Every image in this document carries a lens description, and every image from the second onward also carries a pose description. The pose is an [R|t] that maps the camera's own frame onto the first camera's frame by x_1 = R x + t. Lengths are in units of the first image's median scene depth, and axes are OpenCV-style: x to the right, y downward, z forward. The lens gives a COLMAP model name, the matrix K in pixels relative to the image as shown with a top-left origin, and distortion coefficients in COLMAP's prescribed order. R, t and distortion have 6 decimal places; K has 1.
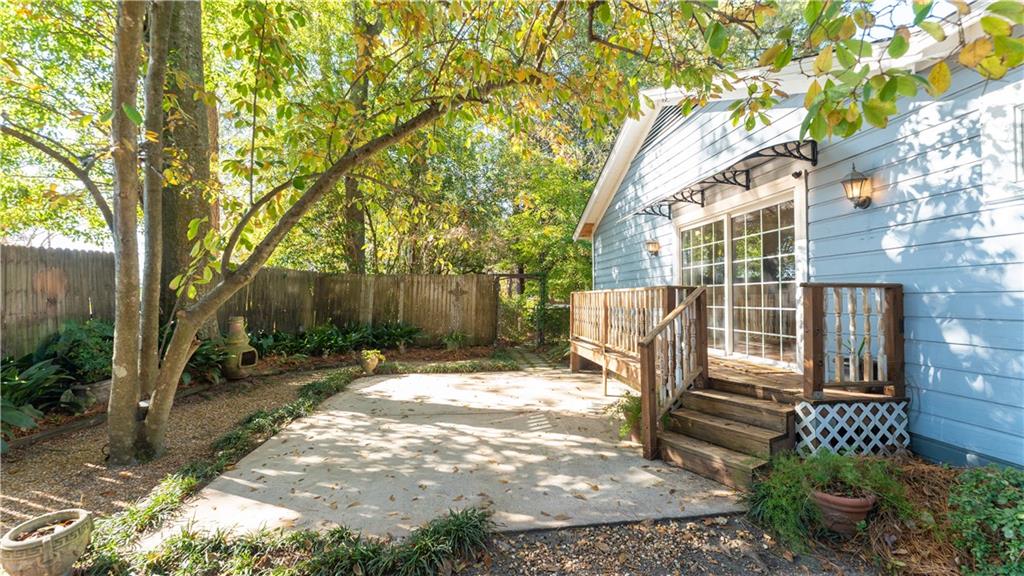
lens RADIAL K [[416.4, 0, 512.0], [0, 416.4, 288.0], [0, 0, 1]] dist [-0.000856, -0.000195]
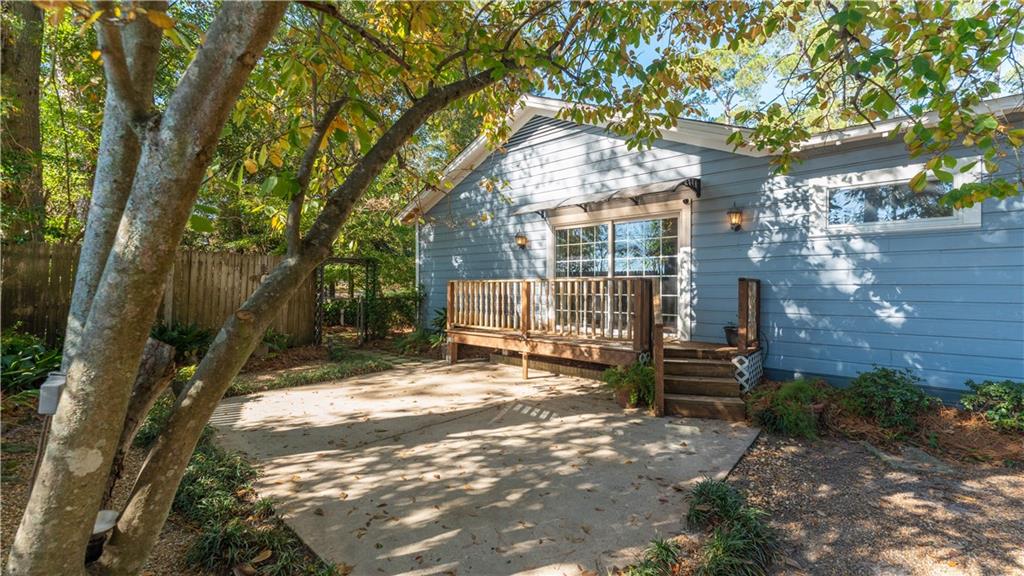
lens RADIAL K [[426.1, 0, 512.0], [0, 426.1, 288.0], [0, 0, 1]] dist [-0.001774, -0.000186]
pose [[0.735716, 0.002788, 0.677284, -0.861156], [-0.020473, 0.999626, 0.018123, 0.012667], [-0.676981, -0.027199, 0.735498, 0.380372]]
